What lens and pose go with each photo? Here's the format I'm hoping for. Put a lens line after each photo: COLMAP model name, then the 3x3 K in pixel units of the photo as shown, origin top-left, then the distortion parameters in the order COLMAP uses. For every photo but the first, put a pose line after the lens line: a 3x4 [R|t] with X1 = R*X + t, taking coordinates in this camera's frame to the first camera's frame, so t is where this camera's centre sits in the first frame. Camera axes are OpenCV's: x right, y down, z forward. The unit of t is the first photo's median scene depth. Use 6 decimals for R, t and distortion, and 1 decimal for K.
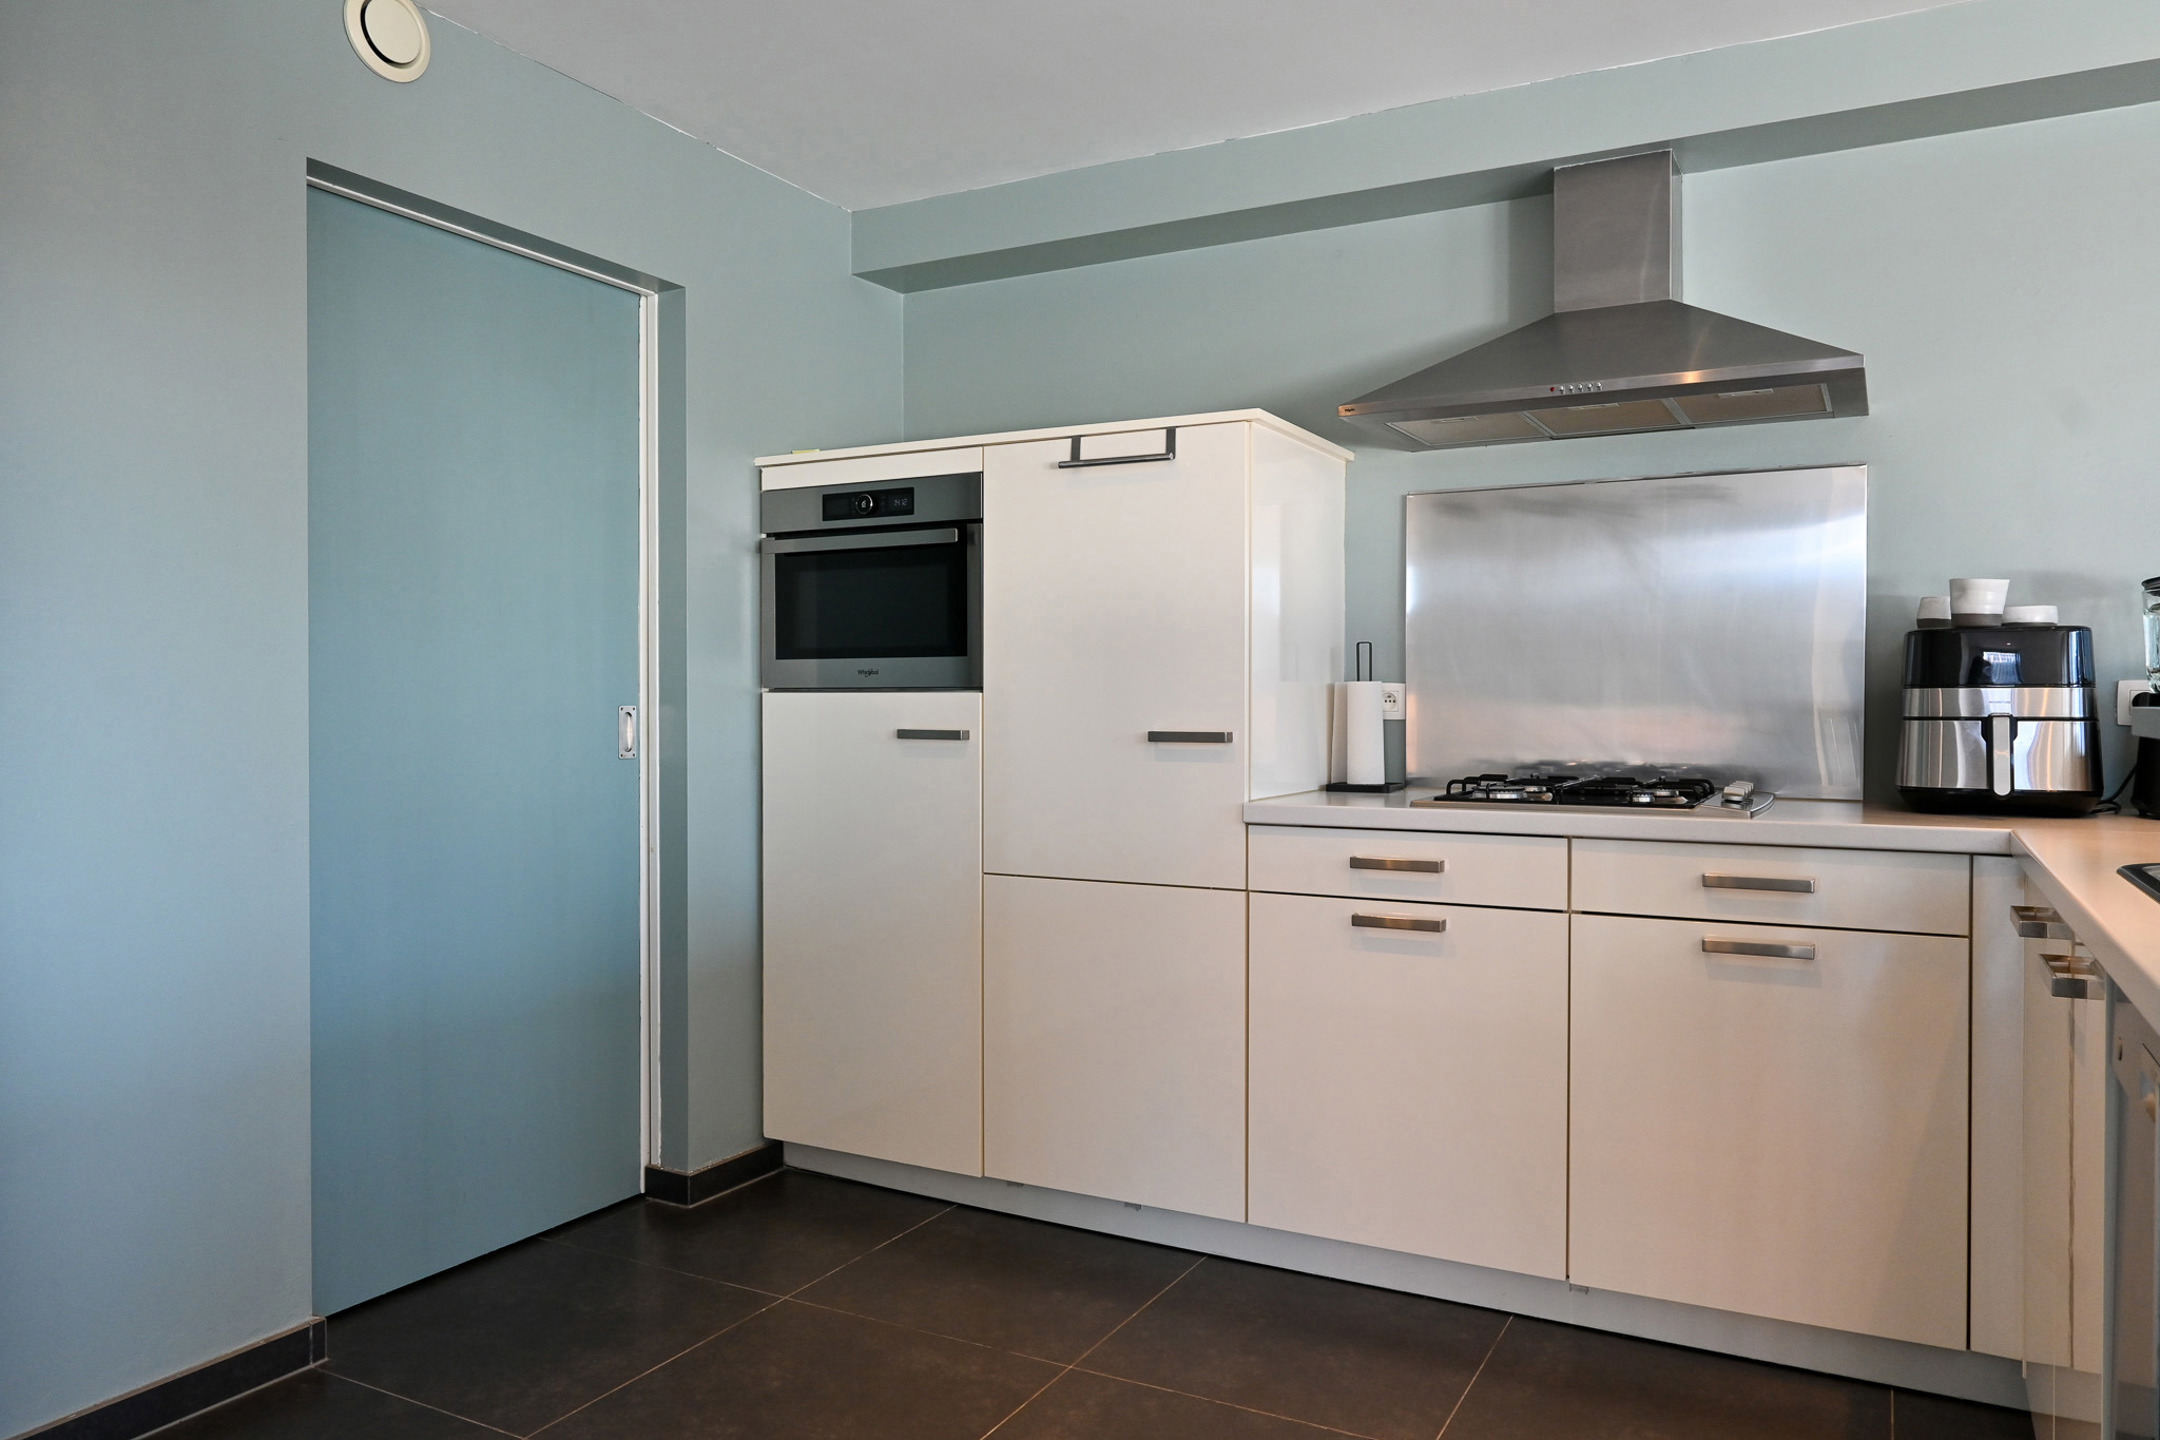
lens RADIAL K [[1523.3, 0, 1075.0], [0, 1523.3, 730.1], [0, 0, 1]] dist [-0.012150, 0.008036]
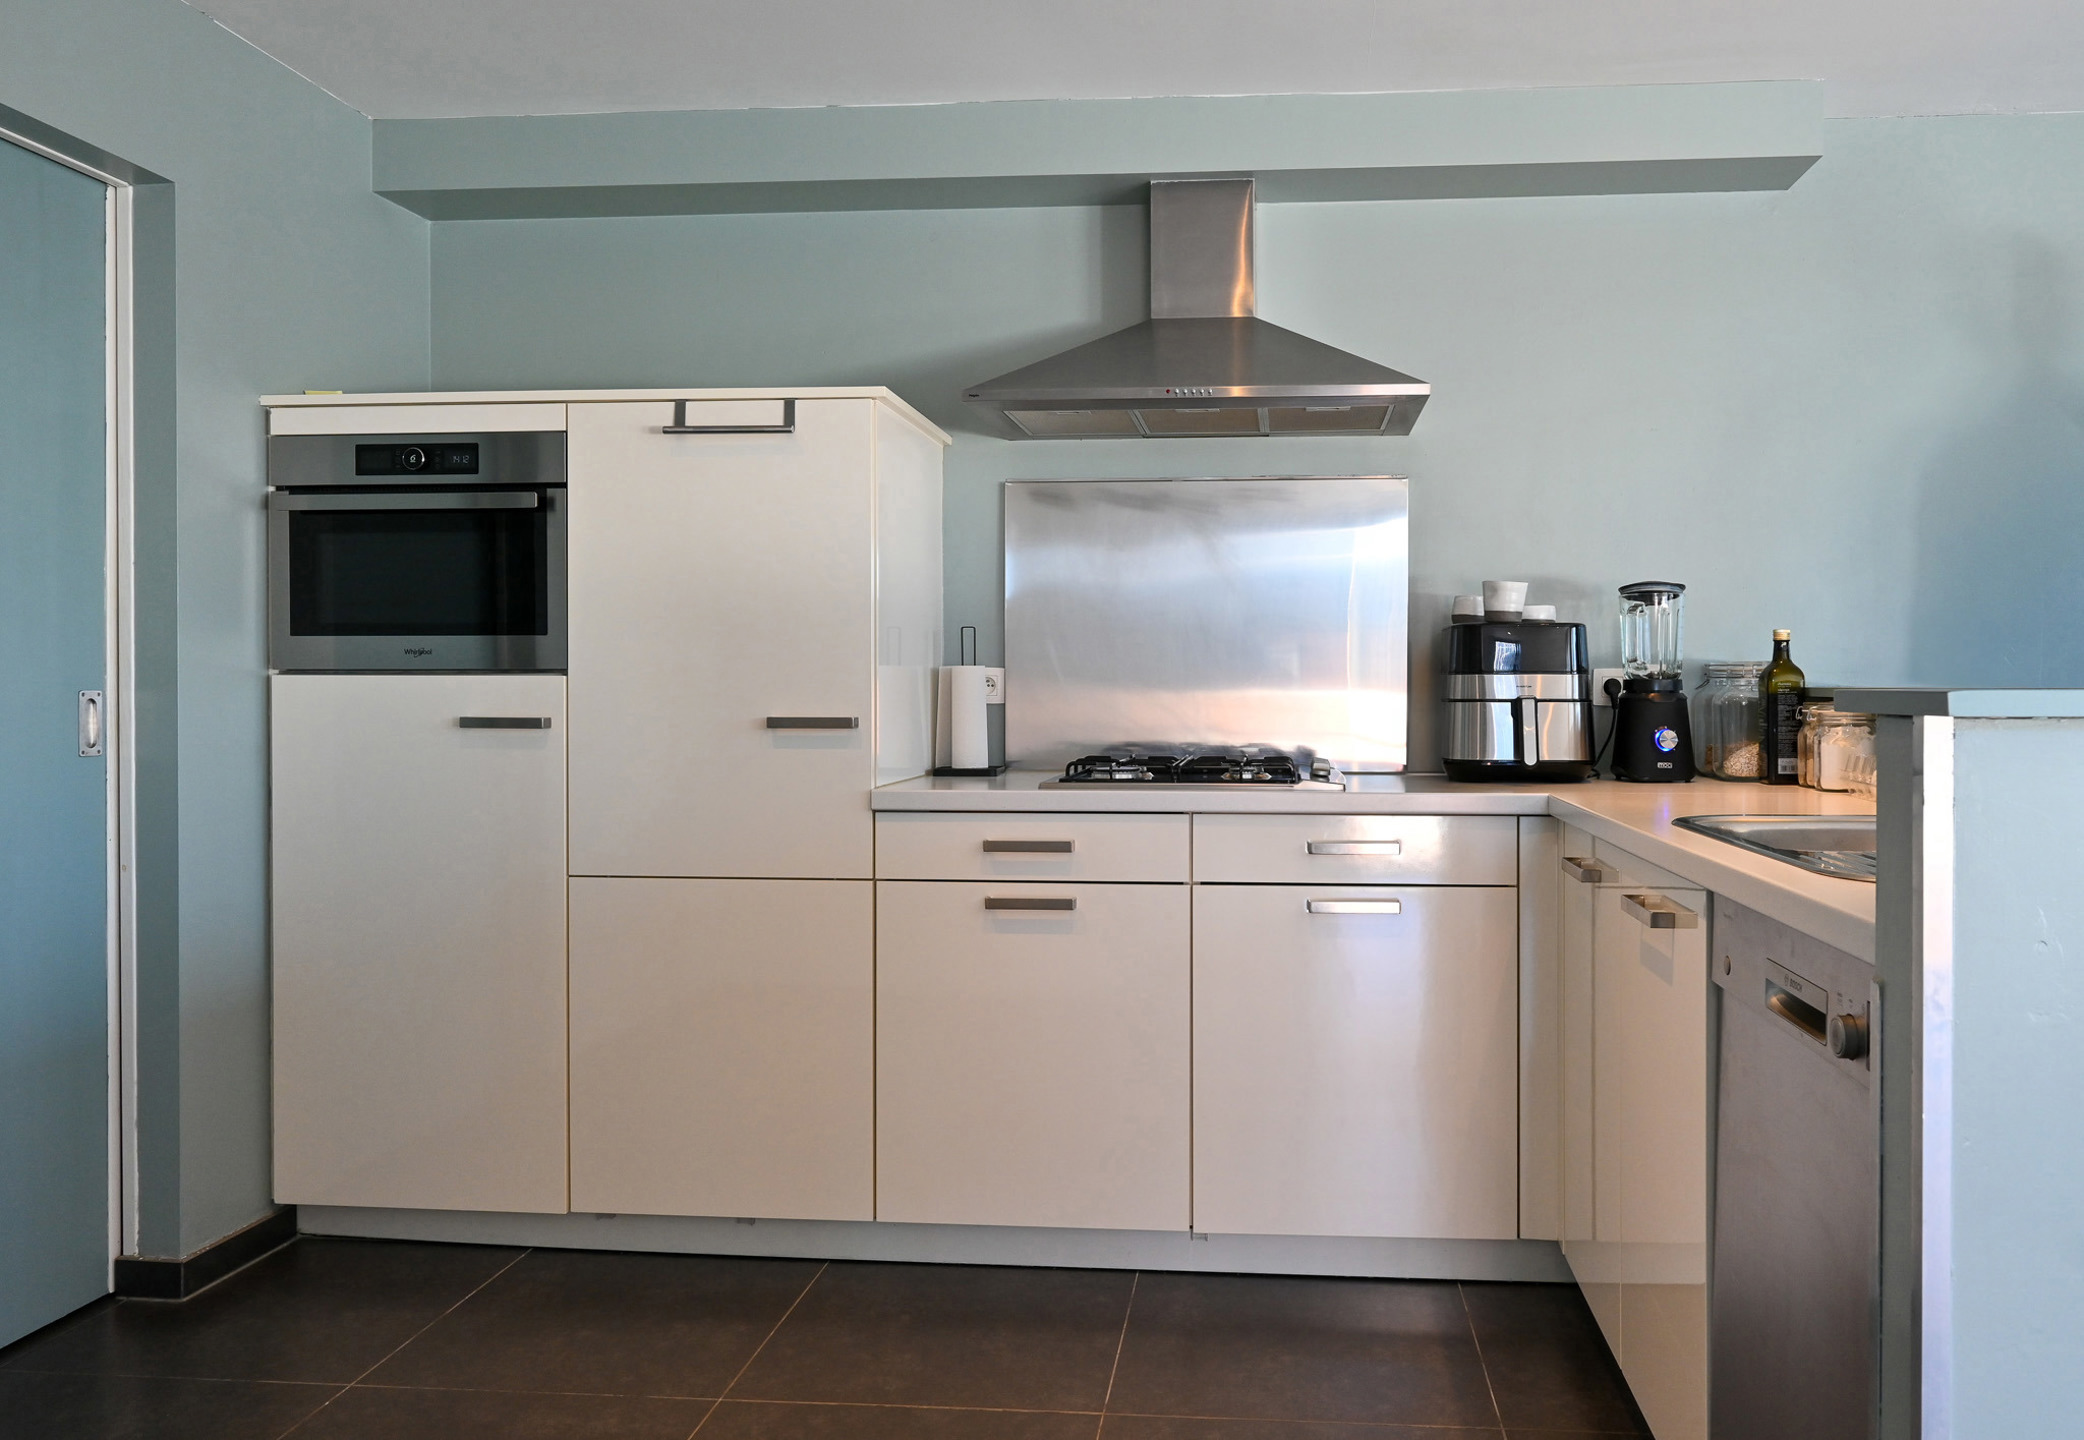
lens RADIAL K [[1565.0, 0, 1121.8], [0, 1565.0, 705.6], [0, 0, 1]] dist [-0.013853, 0.011377]
pose [[0.908818, -0.005214, 0.417159, -0.147915], [0.007320, 0.999967, -0.003449, -0.001251], [-0.417128, 0.006188, 0.908827, 0.021188]]
